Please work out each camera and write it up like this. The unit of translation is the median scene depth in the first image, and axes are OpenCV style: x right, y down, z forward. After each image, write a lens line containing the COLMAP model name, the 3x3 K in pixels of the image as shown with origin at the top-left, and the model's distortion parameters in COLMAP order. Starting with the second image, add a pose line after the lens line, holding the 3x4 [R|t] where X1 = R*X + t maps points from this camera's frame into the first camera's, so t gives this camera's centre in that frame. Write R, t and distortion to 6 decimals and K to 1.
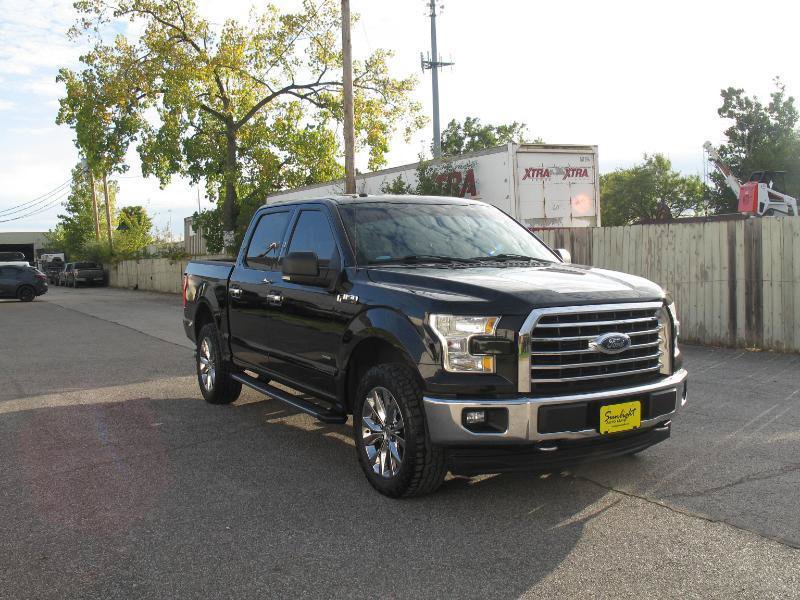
lens RADIAL K [[813.7, 0, 400.0], [0, 813.7, 300.0], [0, 0, 1]] dist [-0.190593, 0.210271]
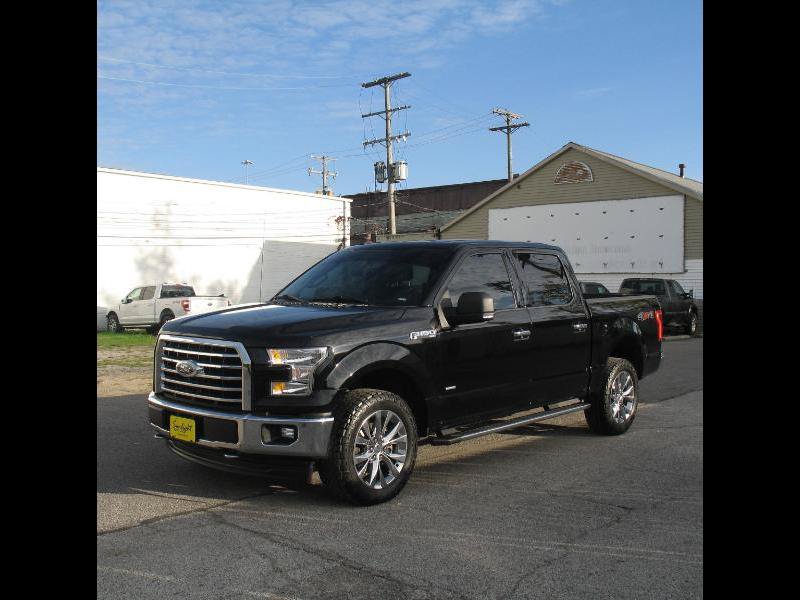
lens RADIAL K [[813.7, 0, 400.0], [0, 813.7, 300.0], [0, 0, 1]] dist [-0.190593, 0.210271]
pose [[0.324114, 0.040903, -0.945133, 0.367417], [-0.060842, 0.997898, 0.022322, -0.024017], [0.944060, 0.050269, 0.325921, 0.213849]]
